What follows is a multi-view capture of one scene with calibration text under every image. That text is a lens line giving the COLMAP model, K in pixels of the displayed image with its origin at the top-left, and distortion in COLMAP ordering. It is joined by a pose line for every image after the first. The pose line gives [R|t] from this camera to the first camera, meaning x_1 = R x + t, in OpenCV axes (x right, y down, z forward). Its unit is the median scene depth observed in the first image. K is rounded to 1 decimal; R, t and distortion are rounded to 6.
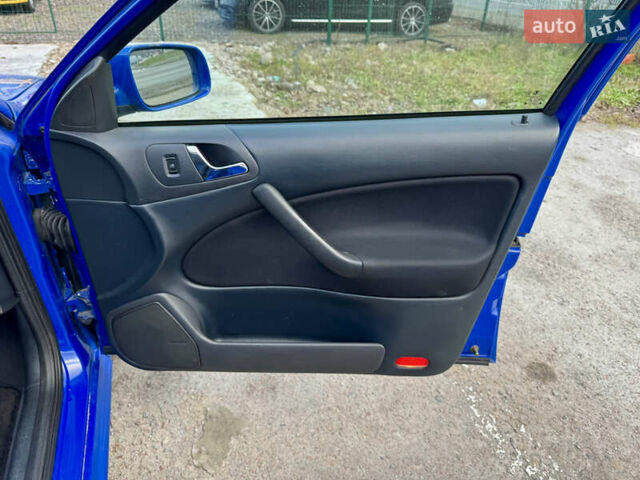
lens RADIAL K [[450.3, 0, 320.0], [0, 450.3, 240.0], [0, 0, 1]] dist [0.005923, -0.005243]
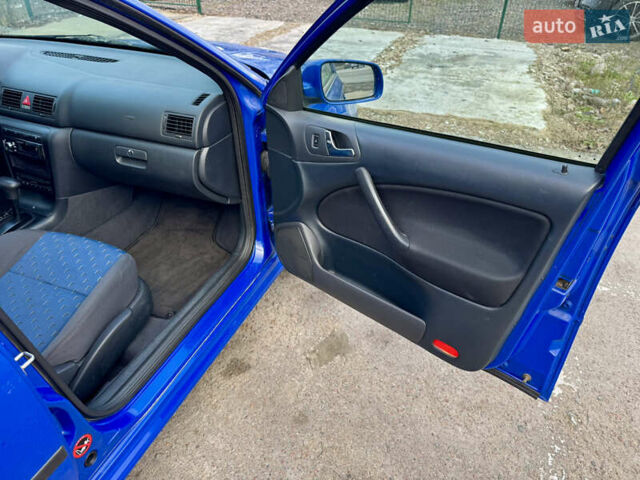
lens RADIAL K [[442.7, 0, 328.9], [0, 442.7, 245.2], [0, 0, 1]] dist [0.097046, -0.142091]
pose [[0.762707, 0.346574, -0.546044, 0.530718], [-0.331195, 0.934493, 0.130514, -0.035001], [0.555507, 0.081303, 0.827528, -0.171500]]
